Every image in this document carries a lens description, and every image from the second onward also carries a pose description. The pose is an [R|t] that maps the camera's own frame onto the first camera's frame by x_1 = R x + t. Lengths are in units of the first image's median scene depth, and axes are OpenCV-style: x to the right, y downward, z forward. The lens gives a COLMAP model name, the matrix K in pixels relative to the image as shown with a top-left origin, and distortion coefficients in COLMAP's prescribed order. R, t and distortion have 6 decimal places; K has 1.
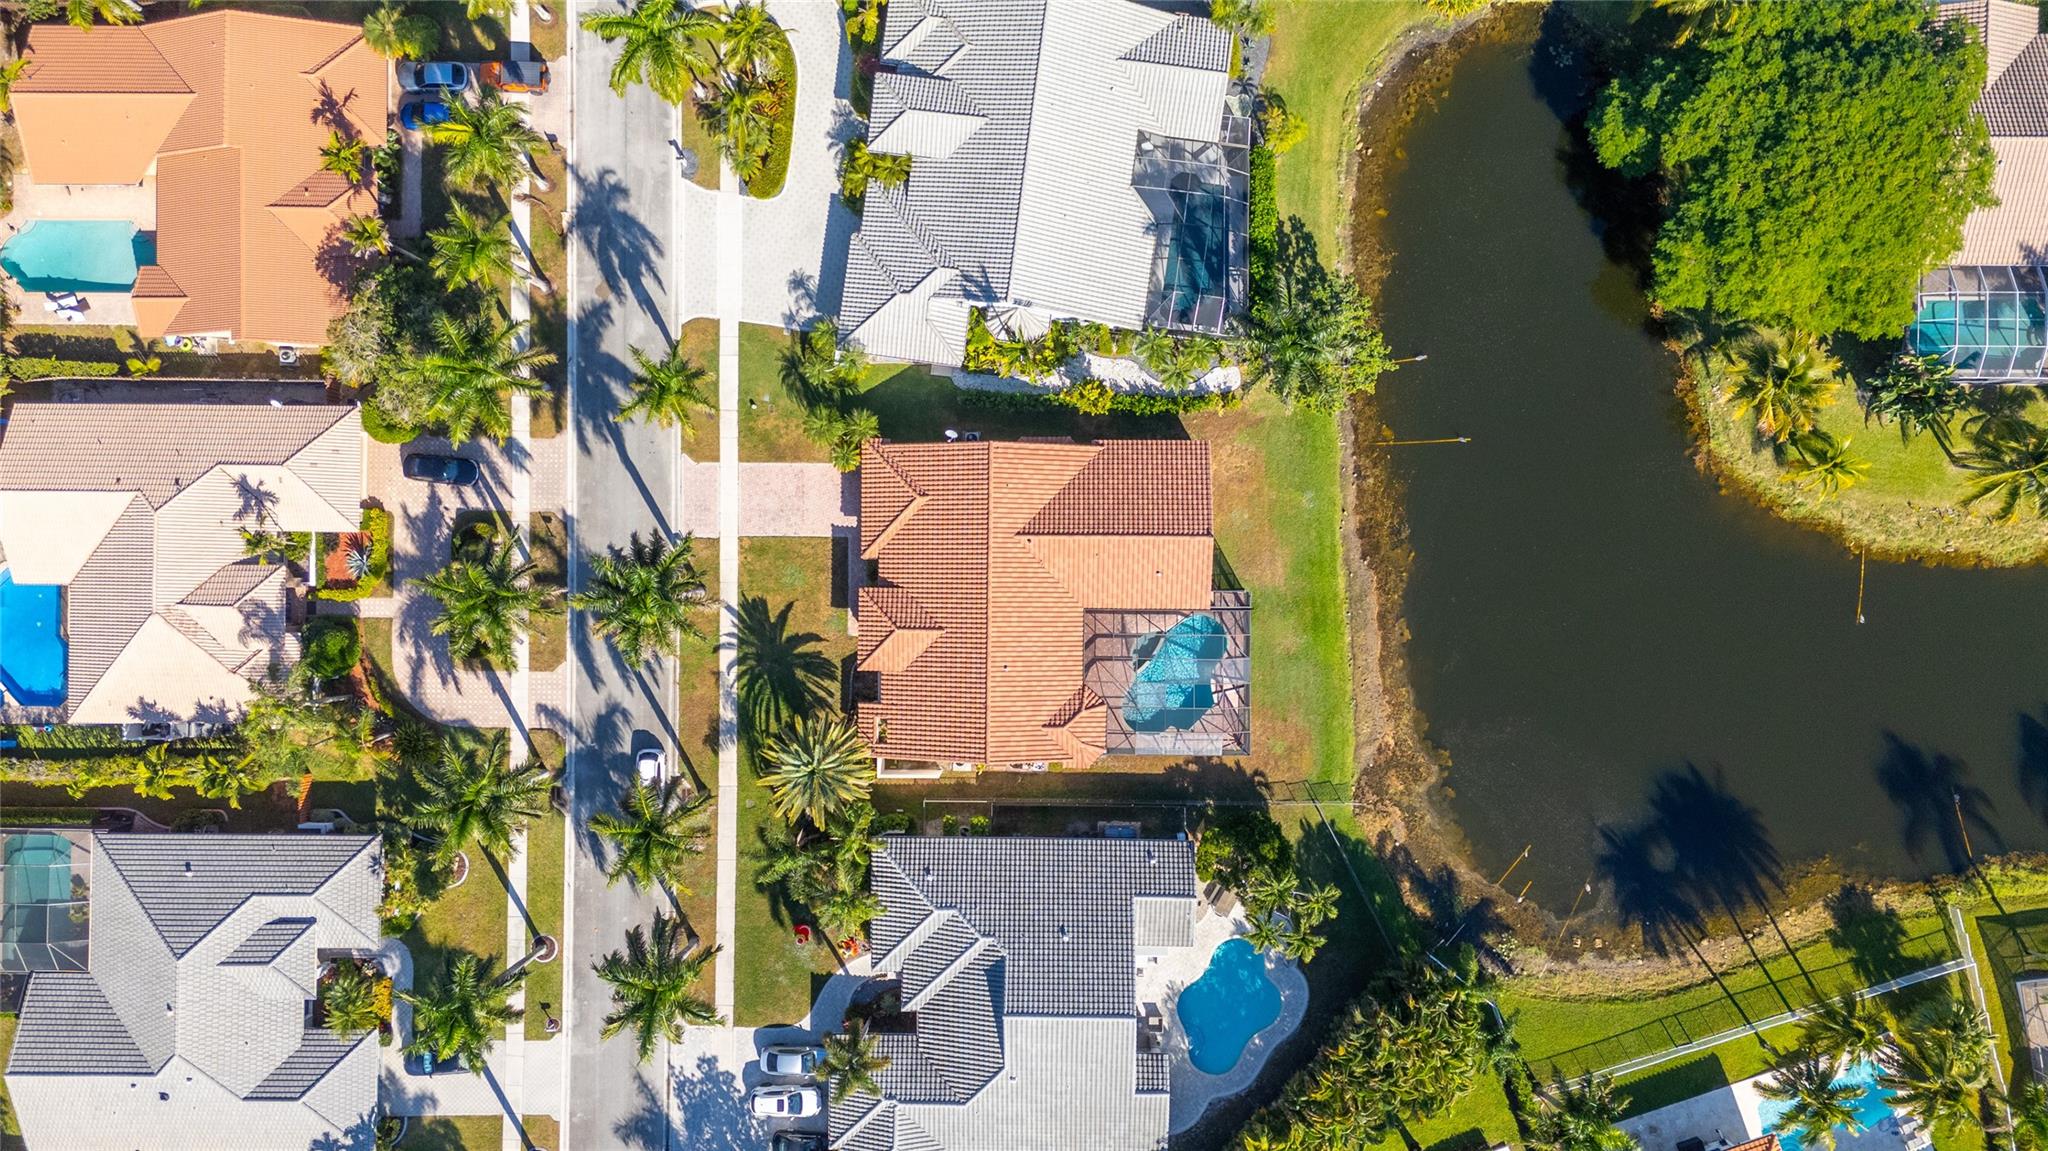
lens RADIAL K [[1451.5, 0, 1019.8], [0, 1451.5, 622.1], [0, 0, 1]] dist [0.031805, -0.001297]
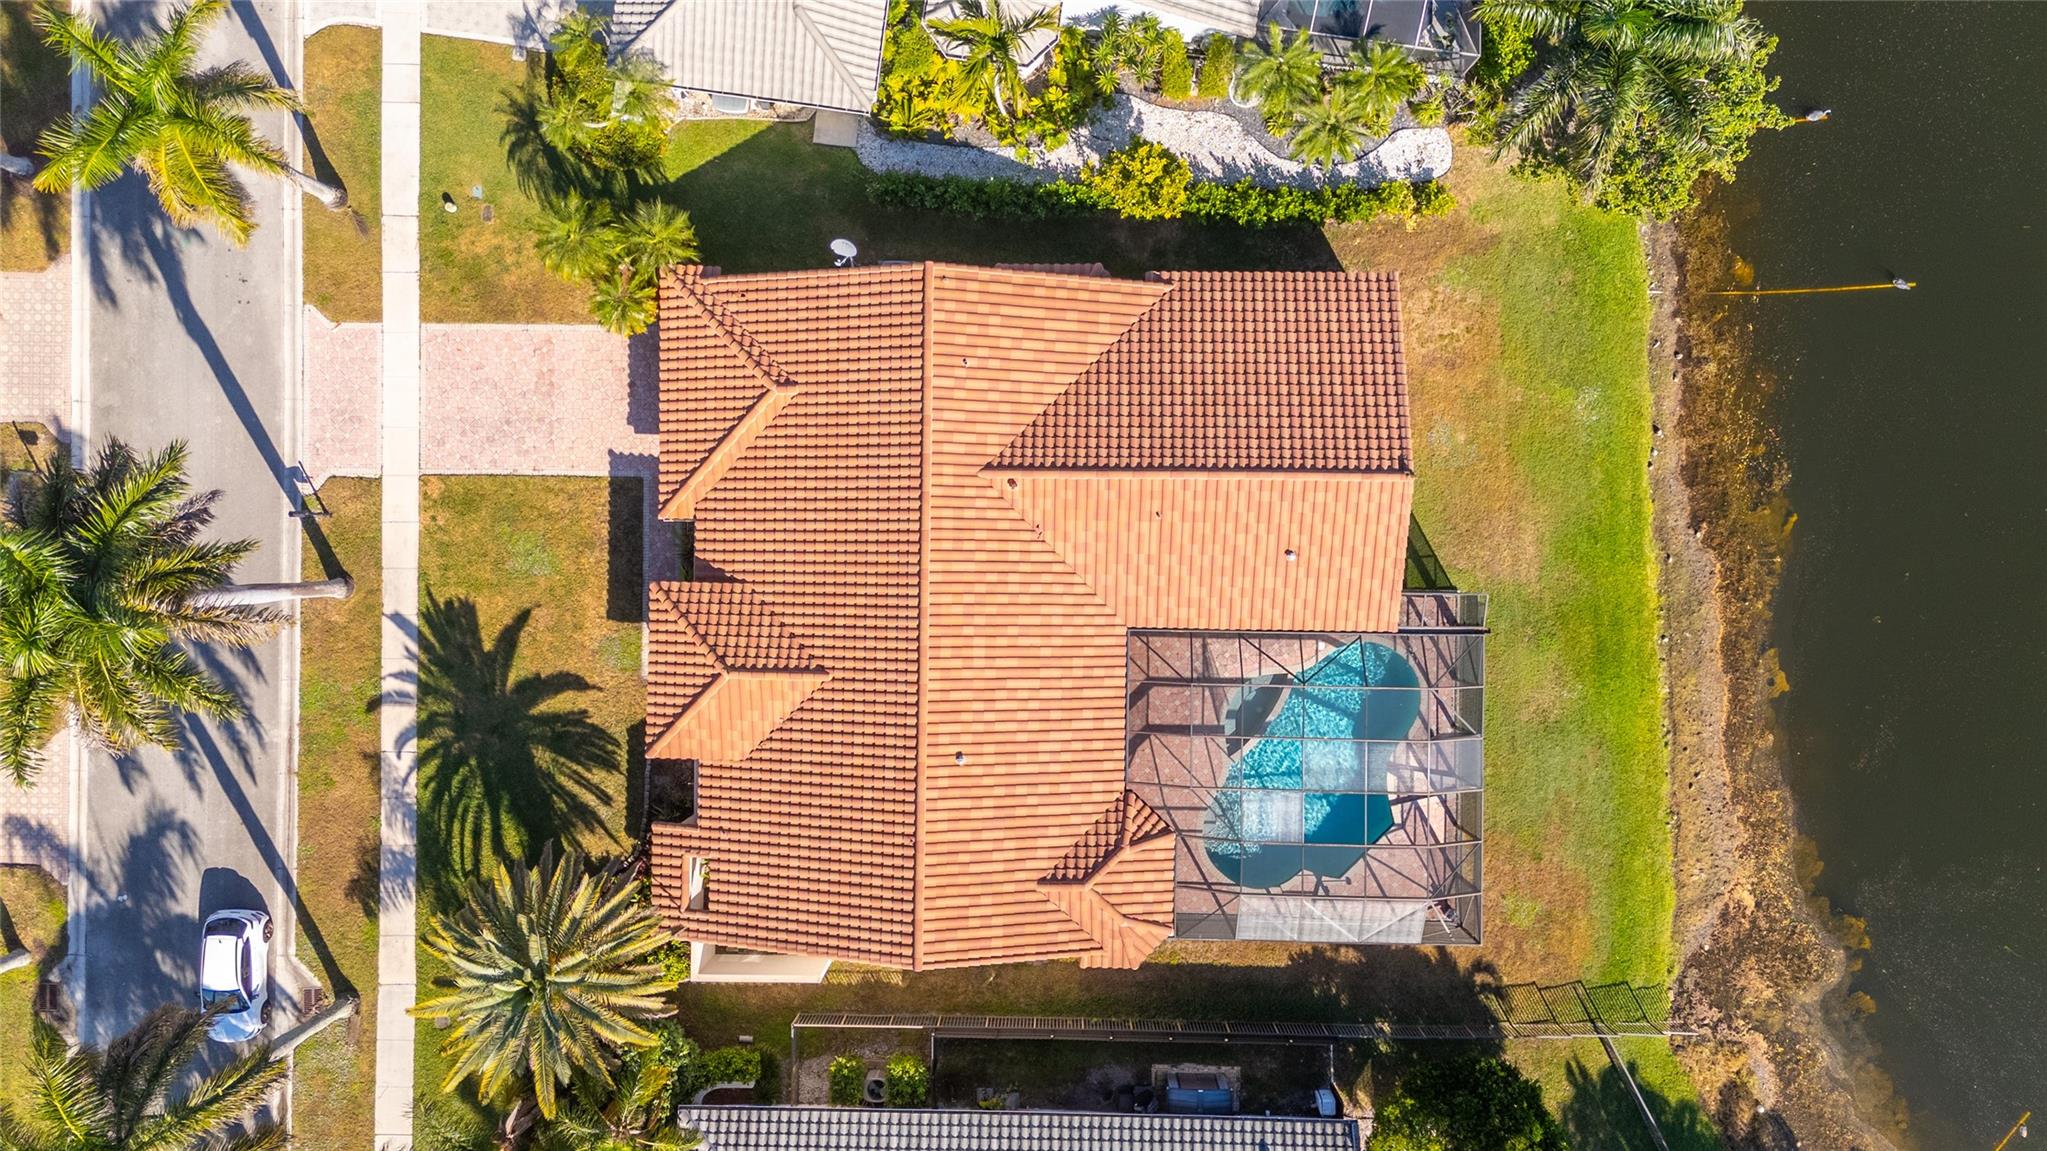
lens RADIAL K [[1450.8, 0, 1019.3], [0, 1450.8, 622.1], [0, 0, 1]] dist [0.031805, -0.001297]
pose [[0.999983, 0.005586, -0.001908, 0.009460], [-0.005565, 0.999925, 0.010920, -0.015854], [0.001969, -0.010909, 0.999939, 0.511685]]
